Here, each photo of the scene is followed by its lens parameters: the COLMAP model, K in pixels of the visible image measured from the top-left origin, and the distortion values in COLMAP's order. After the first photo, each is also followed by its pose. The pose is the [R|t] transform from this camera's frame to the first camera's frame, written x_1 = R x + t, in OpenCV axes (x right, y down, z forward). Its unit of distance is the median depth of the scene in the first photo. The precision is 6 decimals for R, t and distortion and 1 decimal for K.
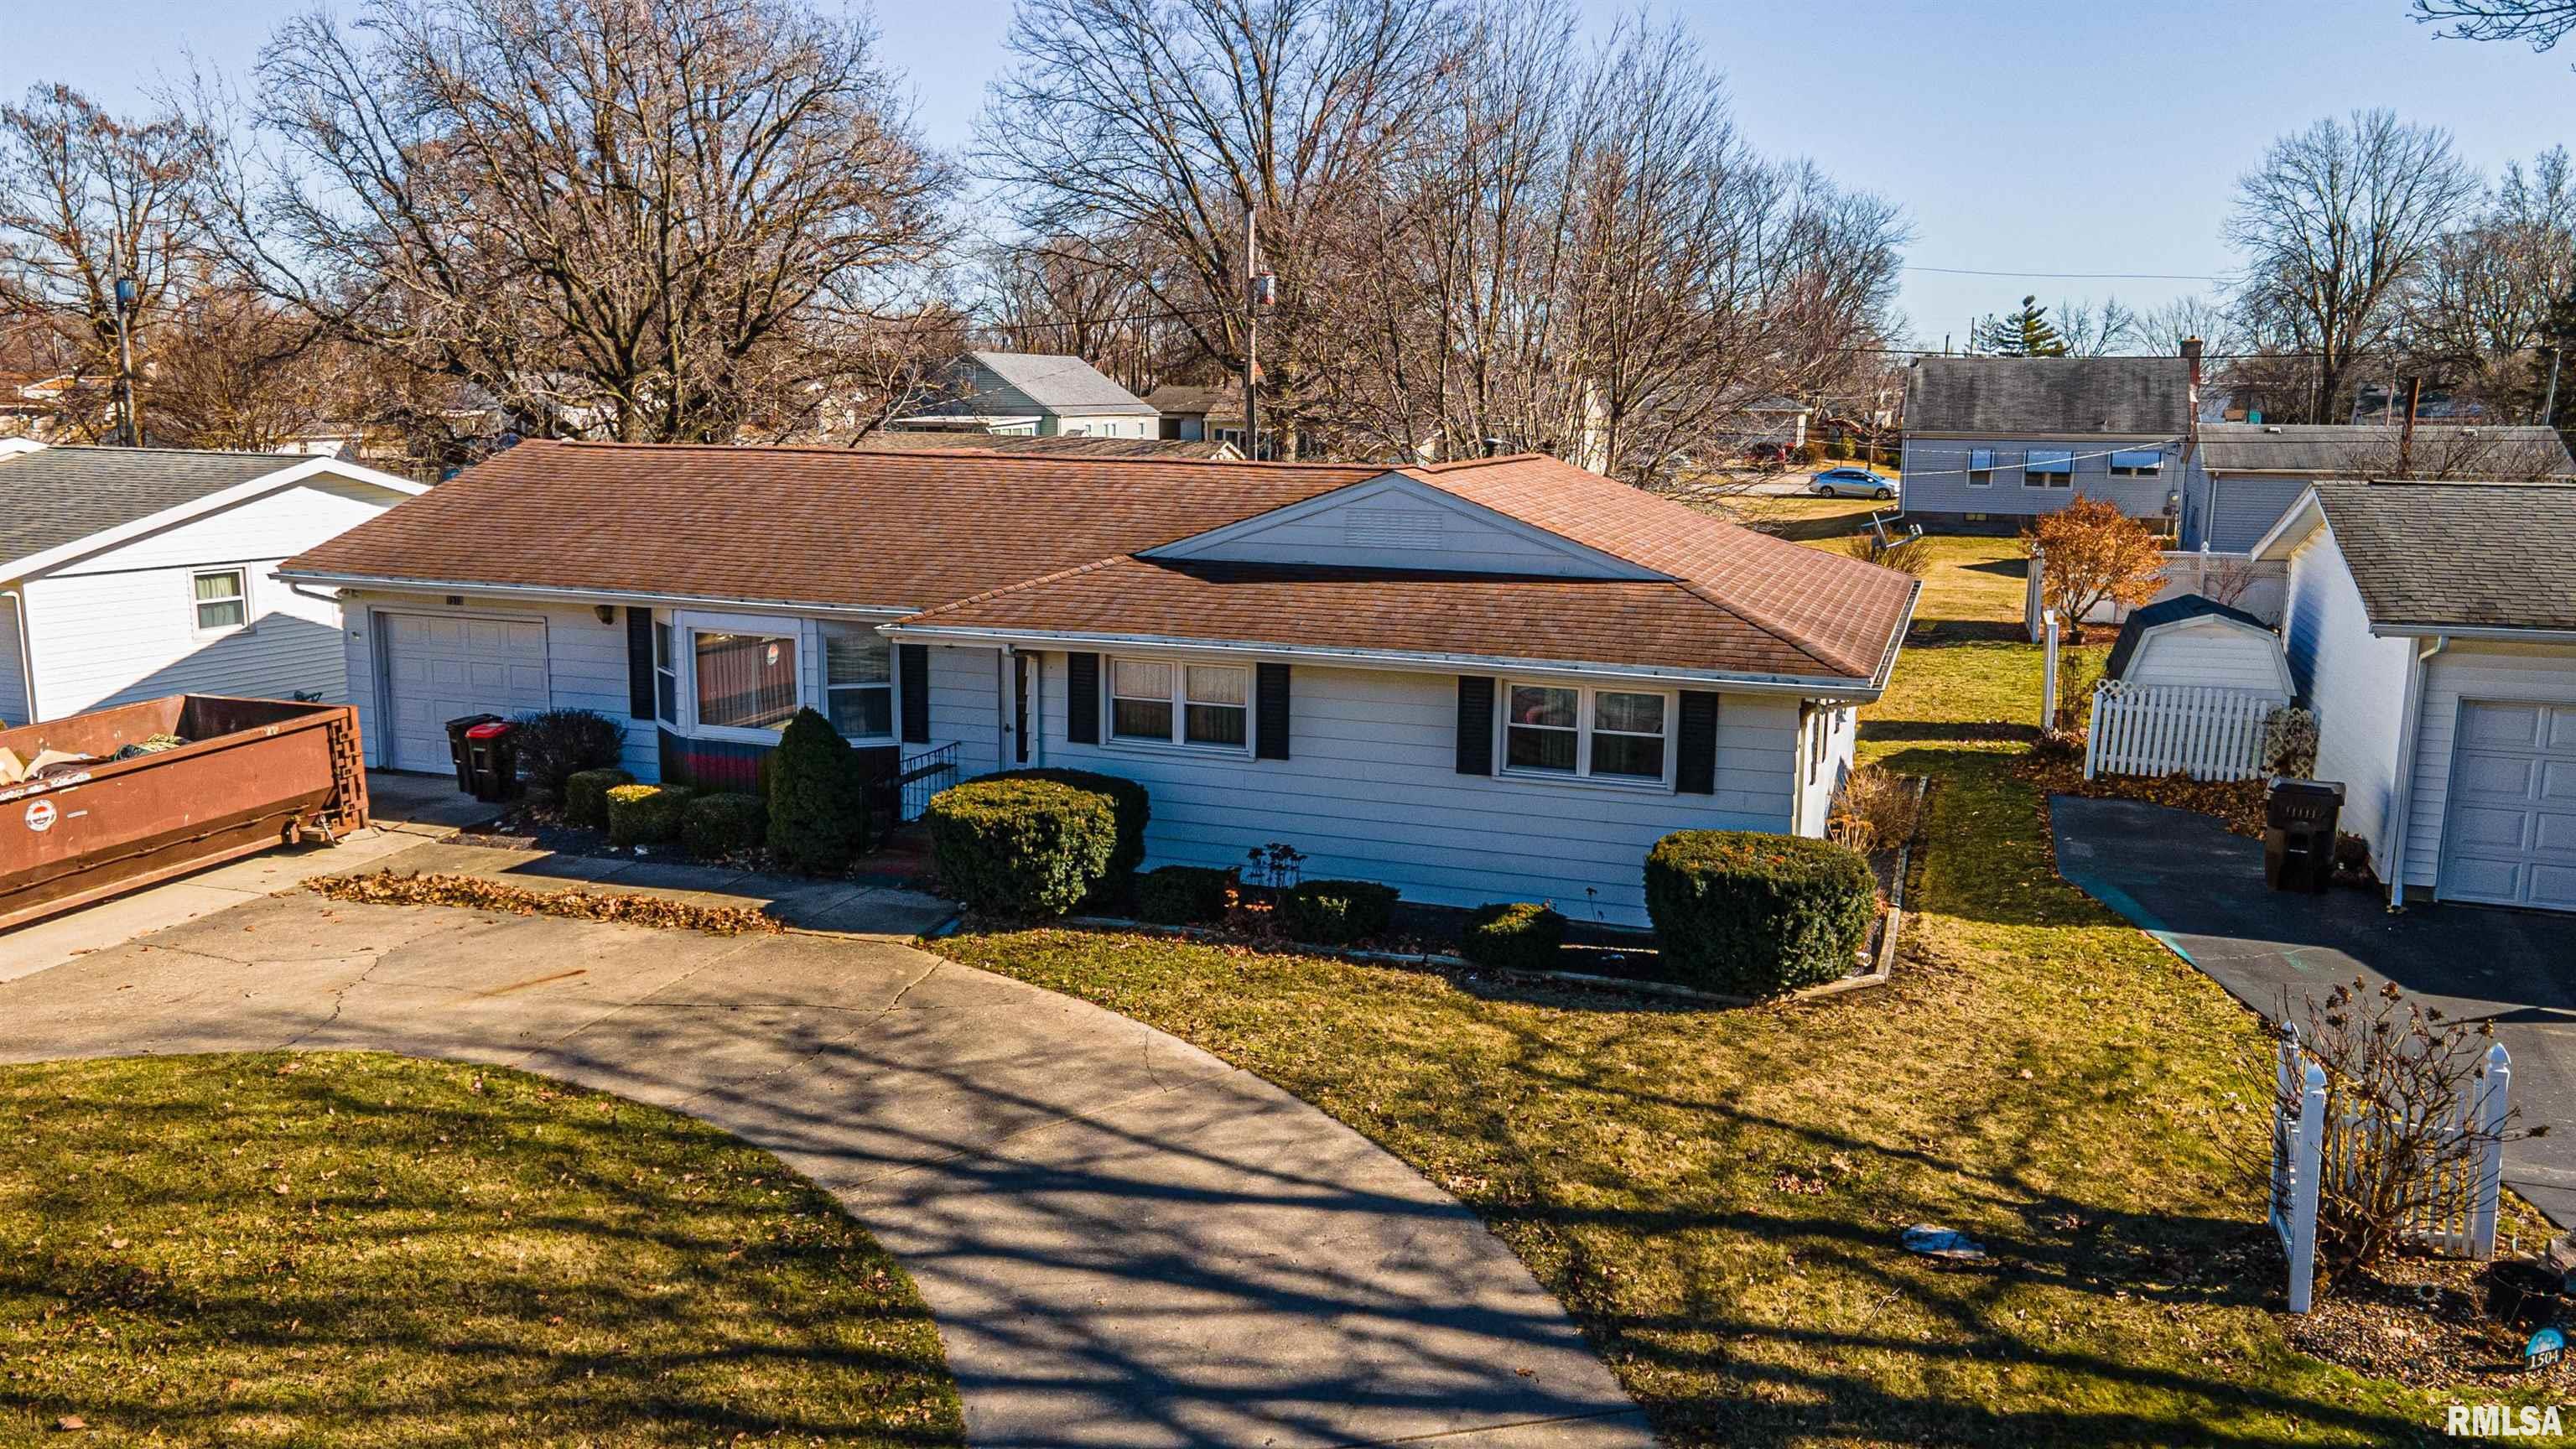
lens RADIAL K [[1888.2, 0, 1293.9], [0, 1888.2, 735.8], [0, 0, 1]] dist [0.043693, 0.037195]
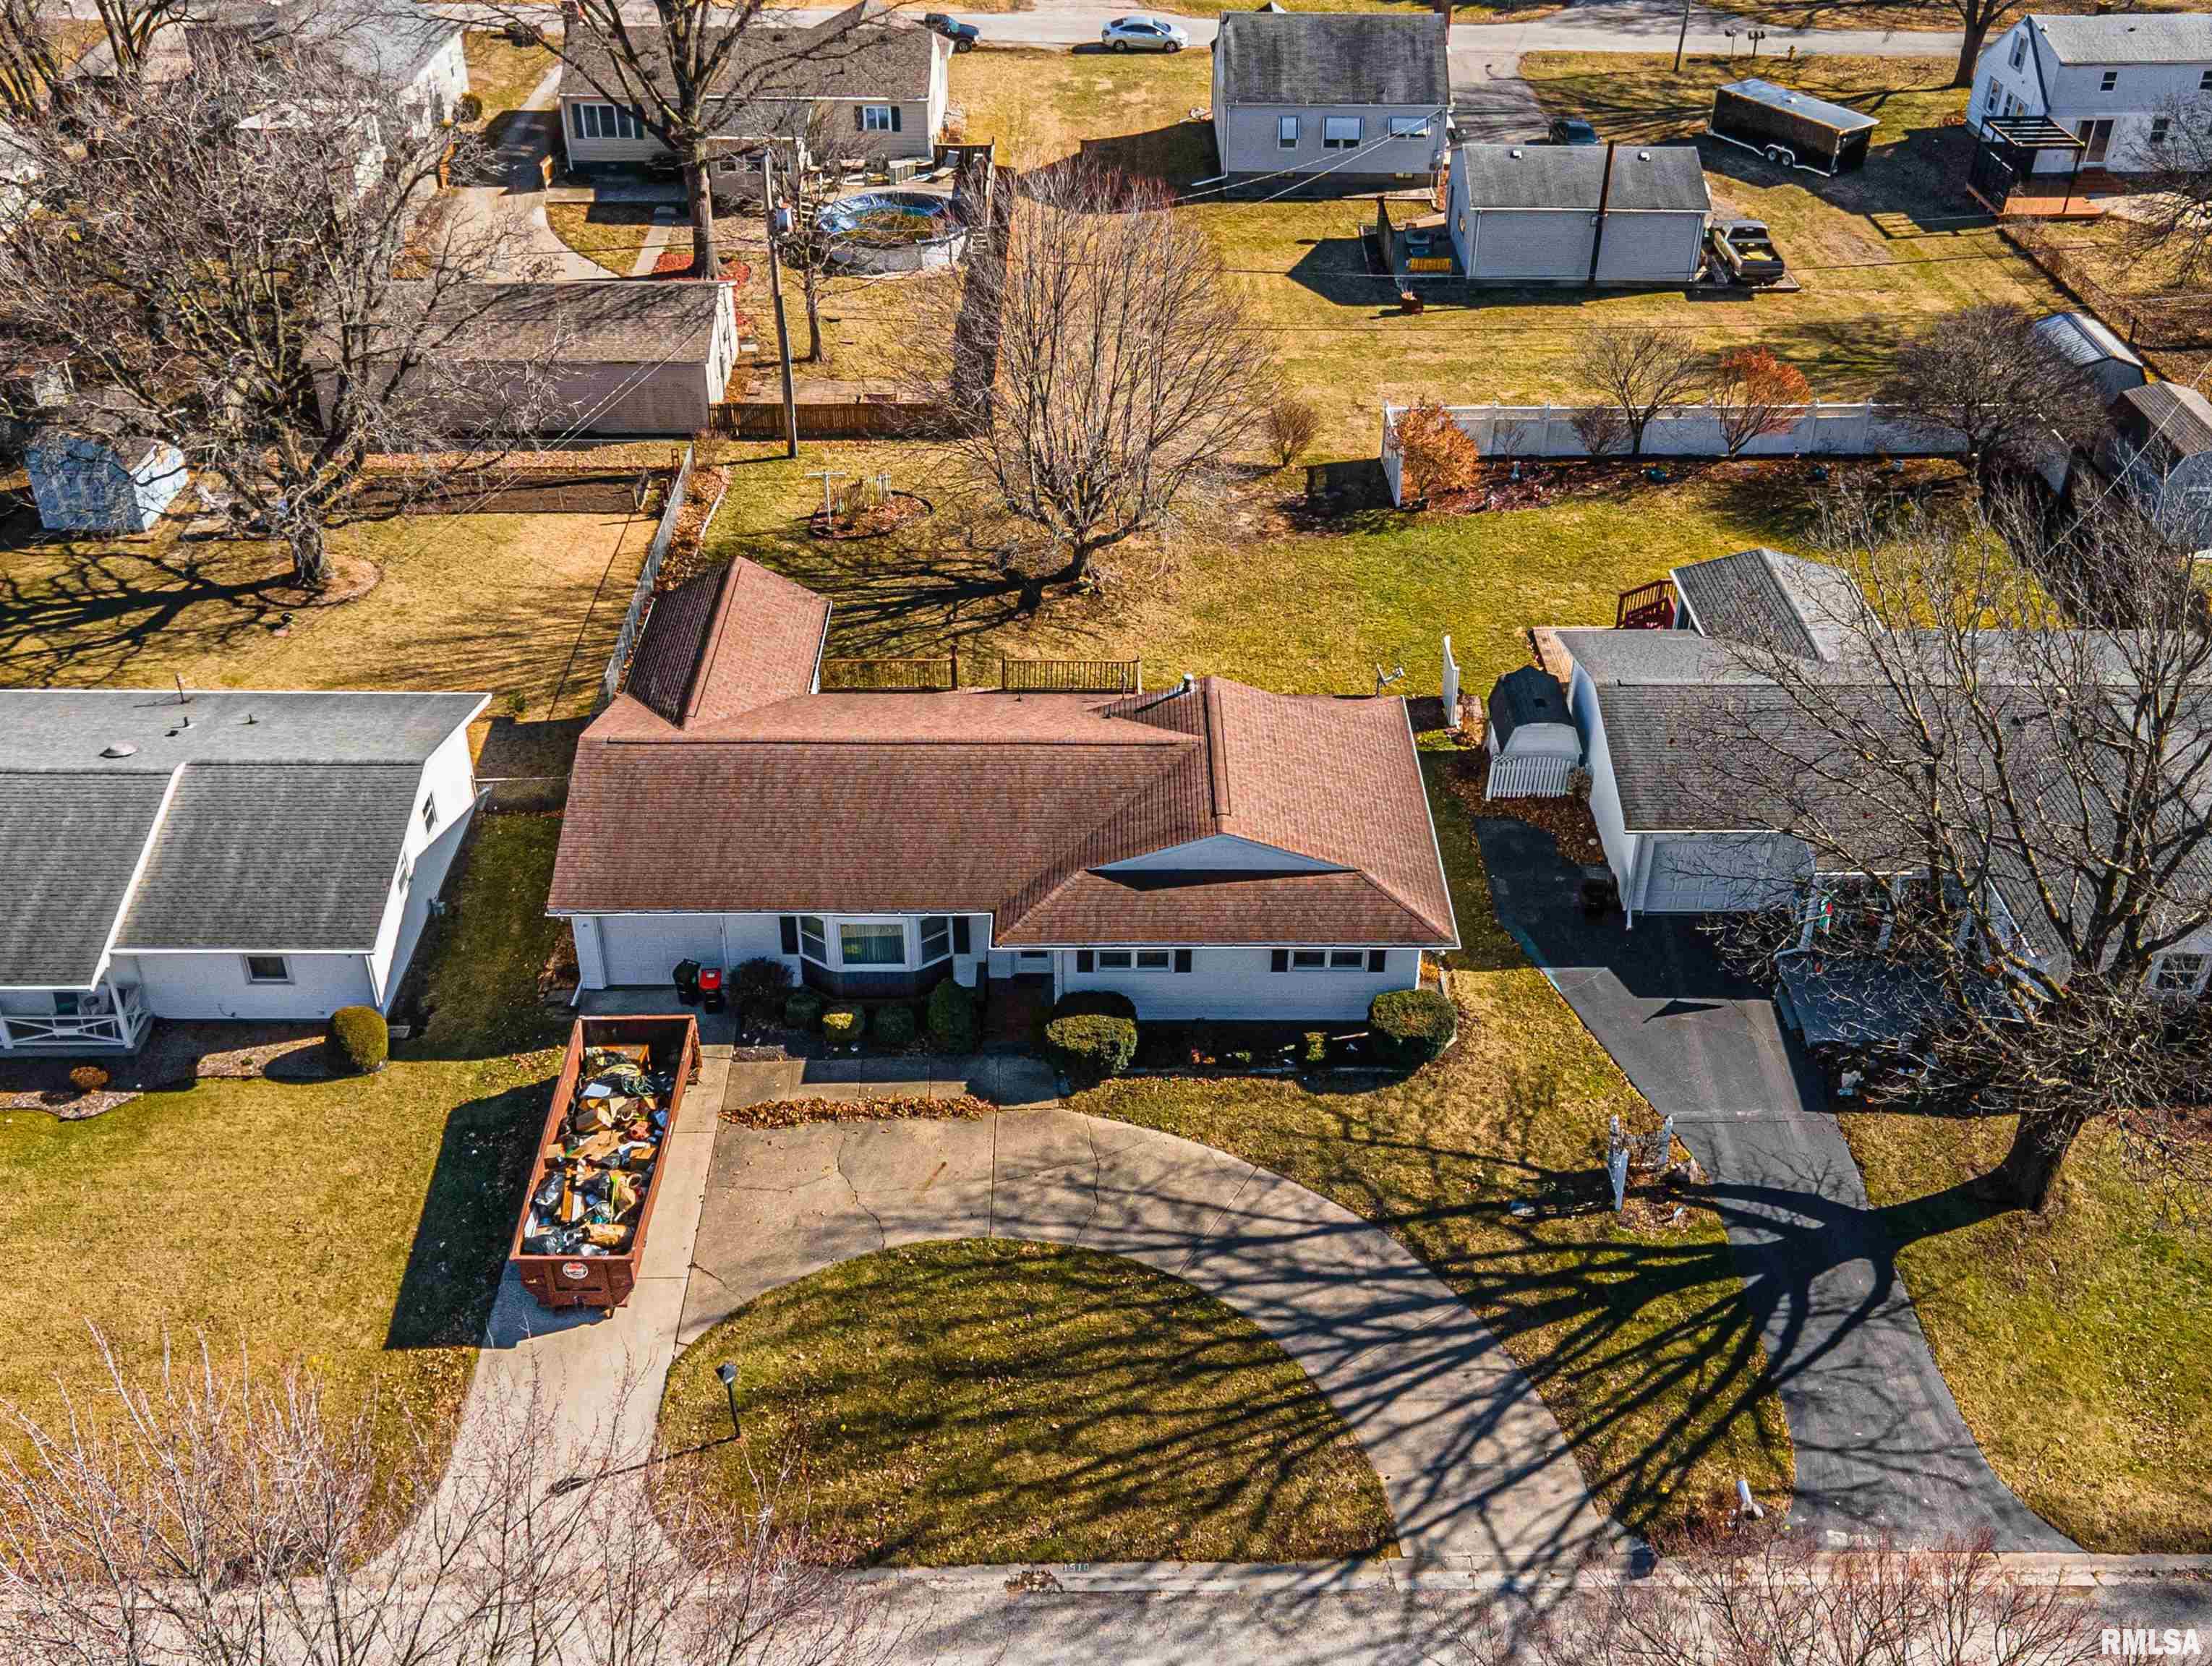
lens RADIAL K [[2150.8, 0, 1113.3], [0, 2150.8, 835.9], [0, 0, 1]] dist [-0.076095, 0.000000]
pose [[0.941898, -0.198854, 0.270712, -1.018569], [0.073831, 0.908787, 0.410676, -1.618706], [-0.327684, -0.366828, 0.870667, -1.490994]]
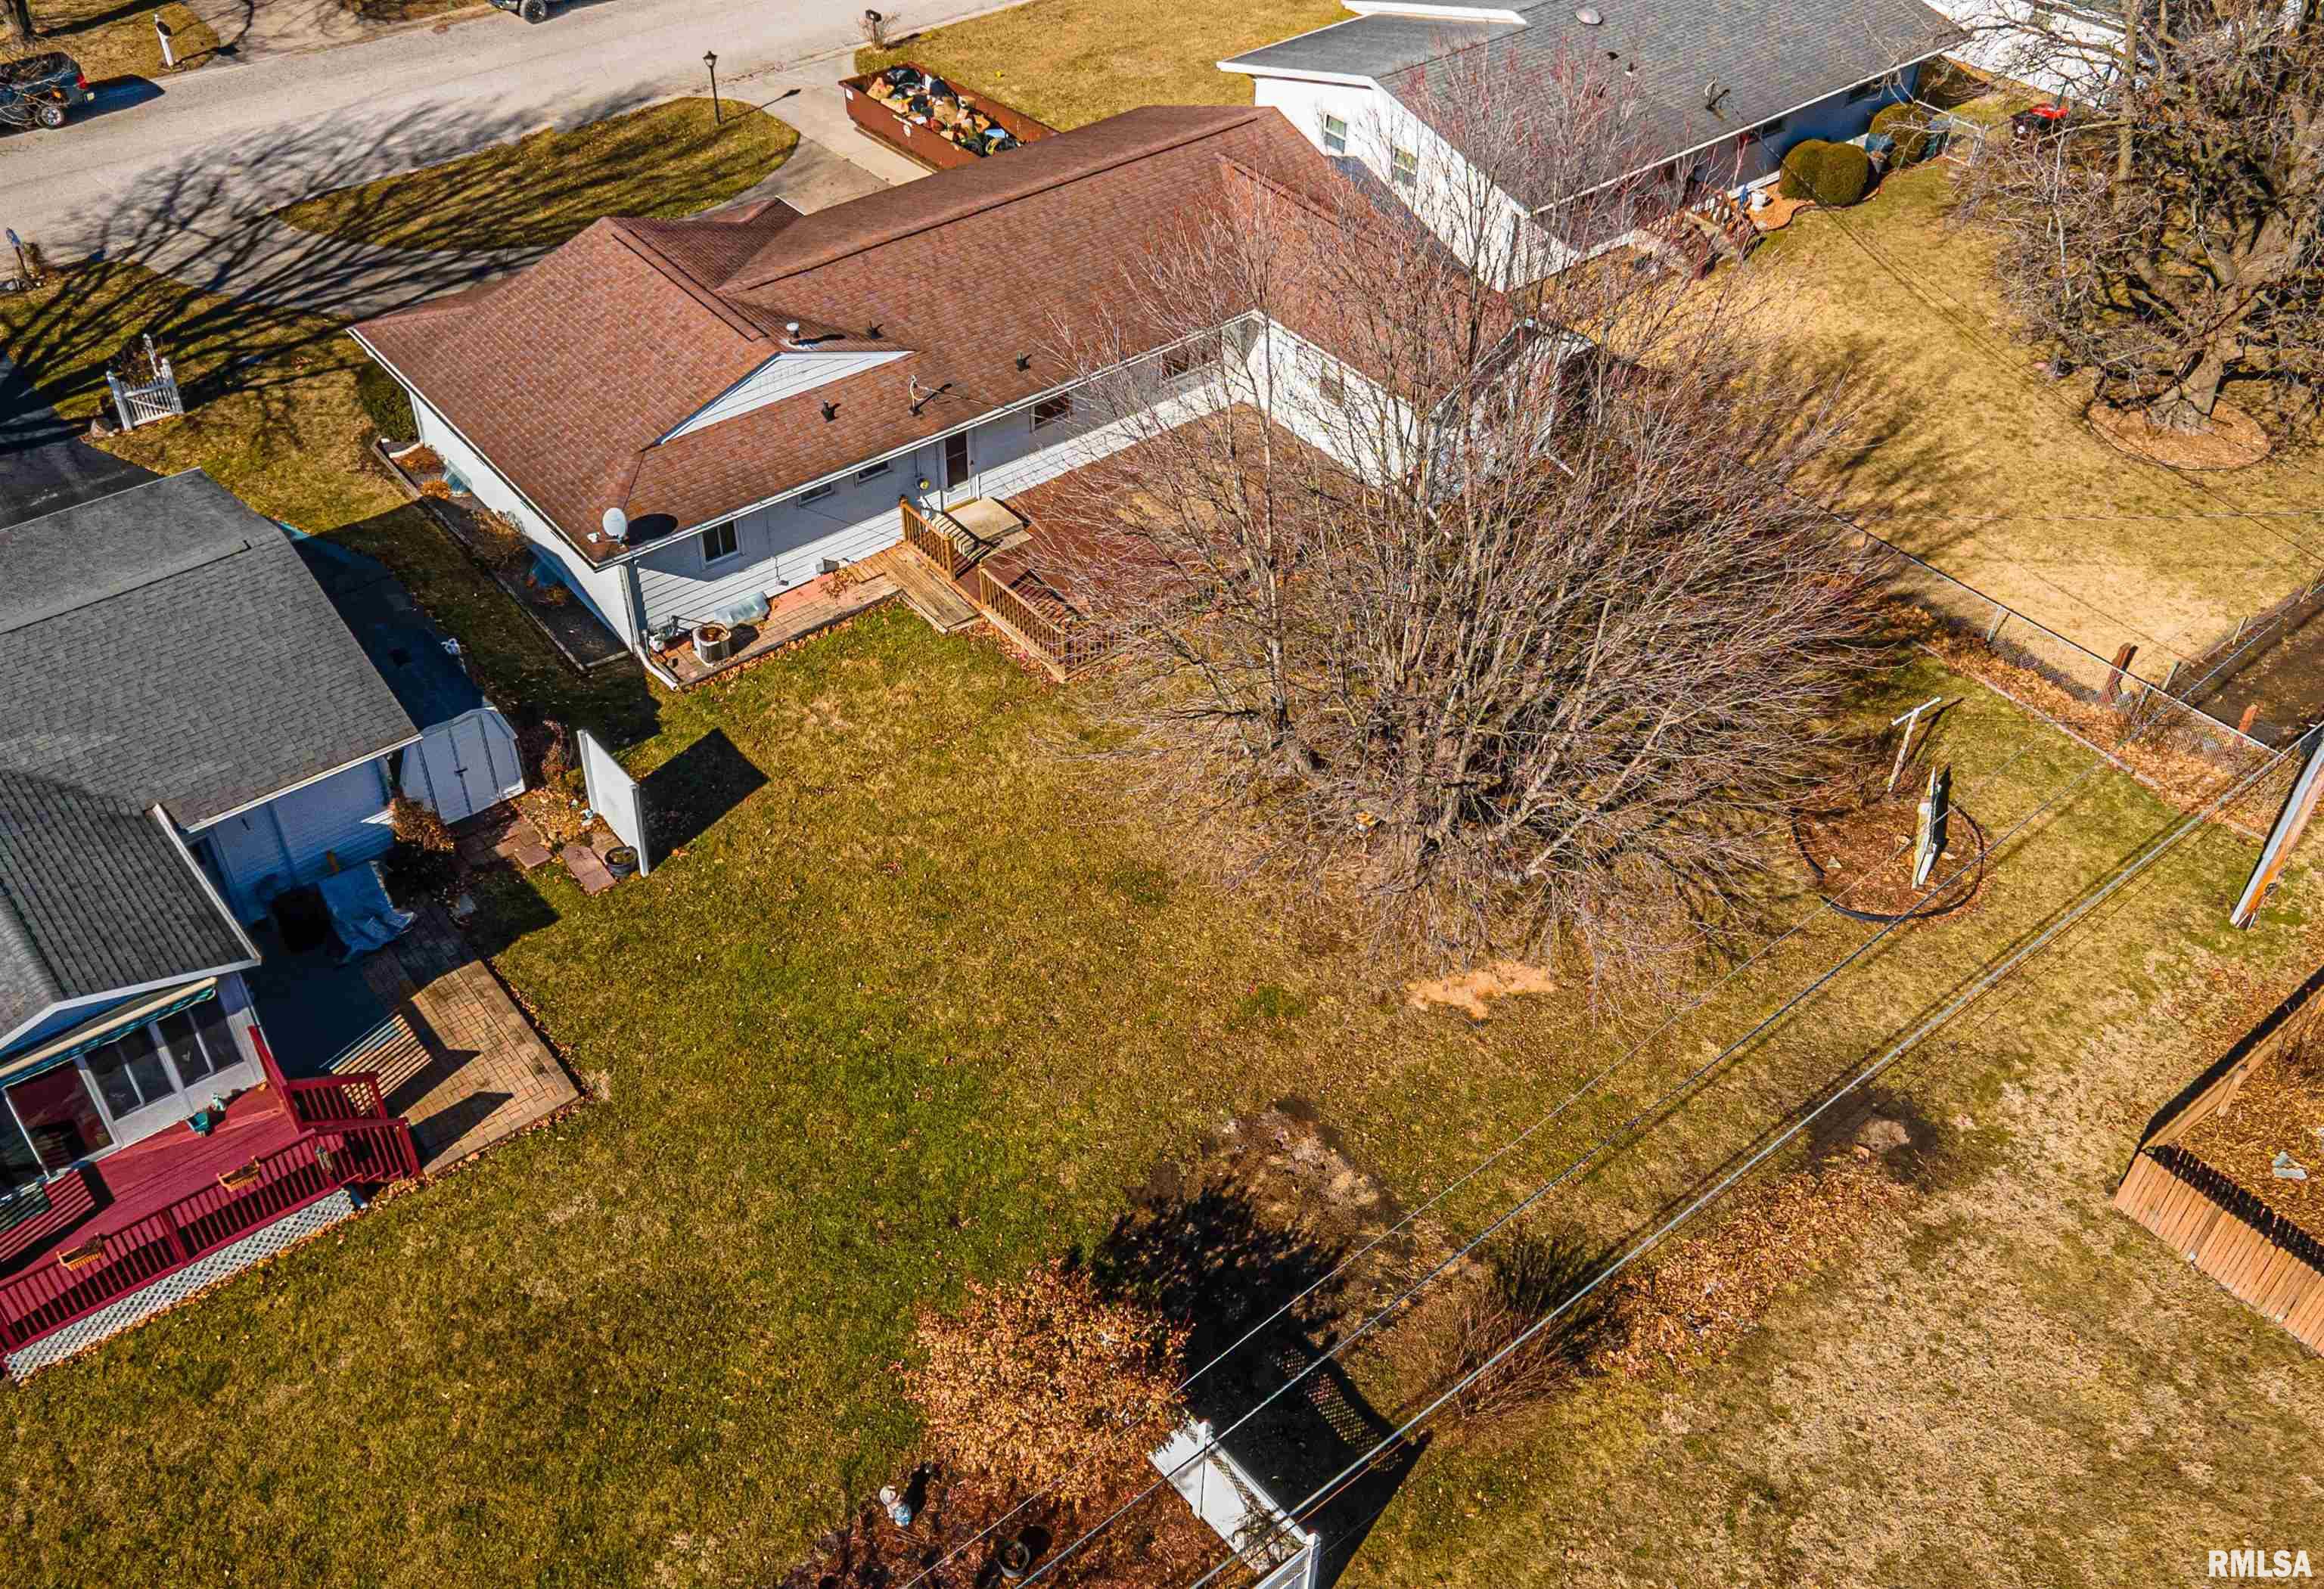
lens RADIAL K [[2039.9, 0, 1155.2], [0, 2039.9, 803.5], [0, 0, 1]] dist [0.027568, 0.018571]
pose [[-0.524628, 0.554549, -0.645942, 2.155808], [-0.164016, 0.678690, 0.715876, -1.977927], [0.835383, 0.481513, -0.265104, 3.436661]]
